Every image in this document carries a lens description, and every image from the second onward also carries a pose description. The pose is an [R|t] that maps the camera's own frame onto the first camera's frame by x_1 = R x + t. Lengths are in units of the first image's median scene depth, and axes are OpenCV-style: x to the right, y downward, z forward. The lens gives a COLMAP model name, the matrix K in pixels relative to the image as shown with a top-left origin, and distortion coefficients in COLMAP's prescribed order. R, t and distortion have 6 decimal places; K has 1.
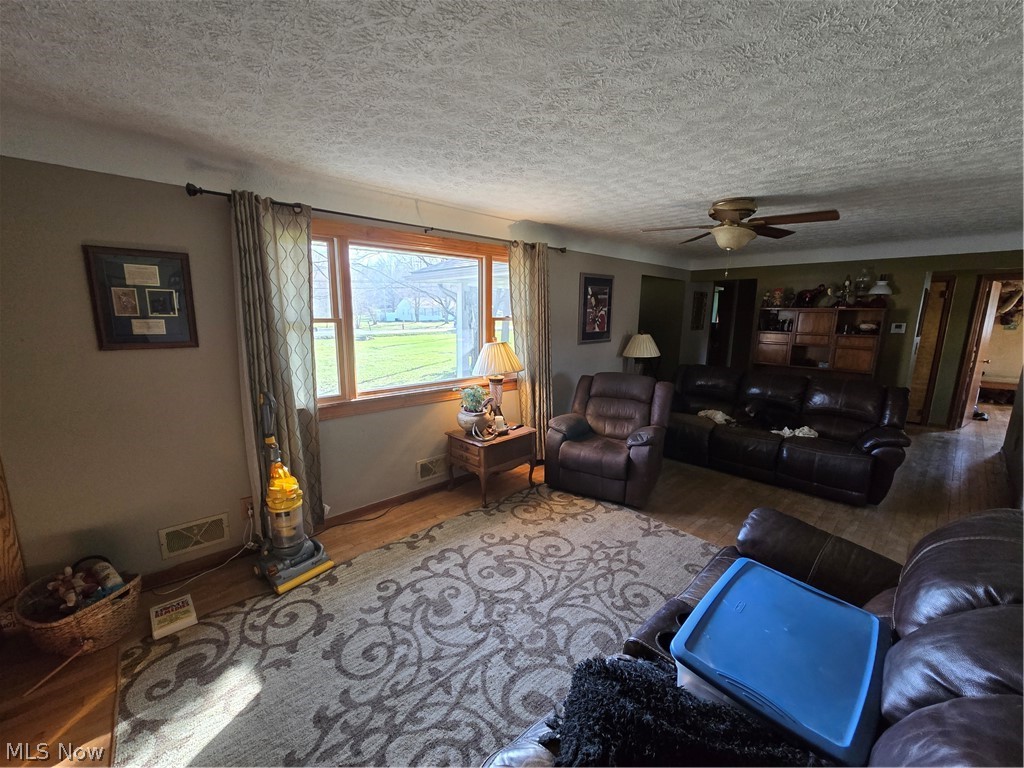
lens RADIAL K [[422.9, 0, 512.0], [0, 422.9, 384.0], [0, 0, 1]] dist [0.000203, 0.000022]
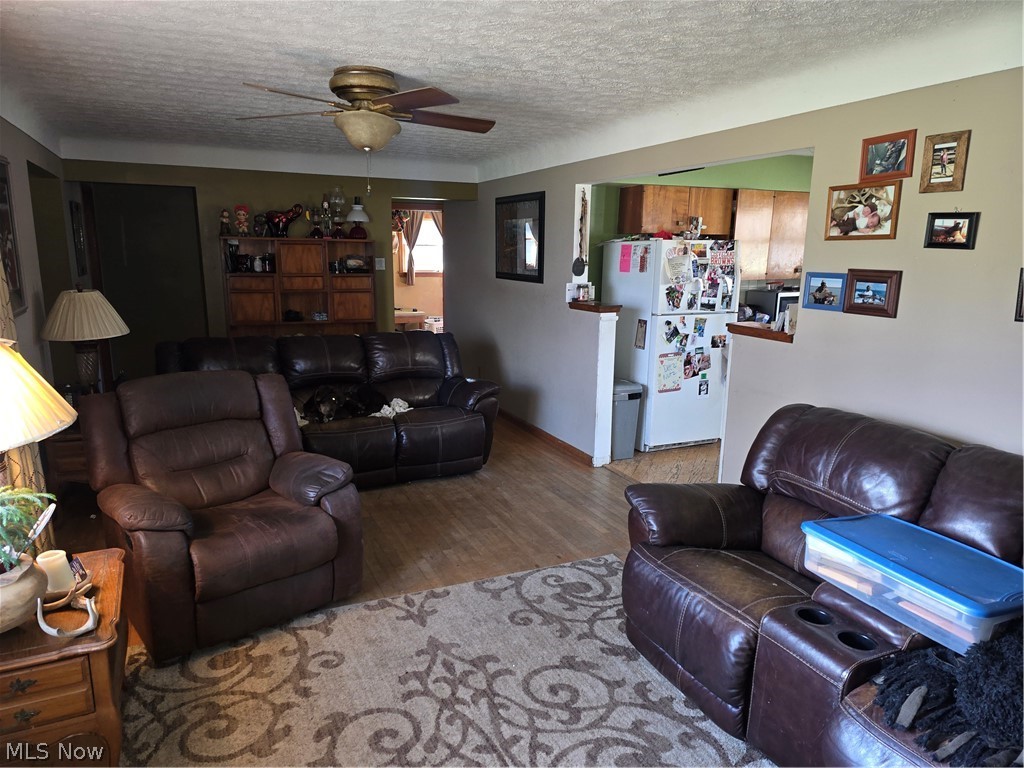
lens RADIAL K [[671.0, 0, 512.0], [0, 671.0, 384.0], [0, 0, 1]] dist [0.123191, -0.143299]
pose [[0.317837, -0.195327, 0.927807, -0.446668], [0.151427, 0.976447, 0.153693, -0.098863], [-0.935975, 0.091646, 0.339929, 0.477284]]
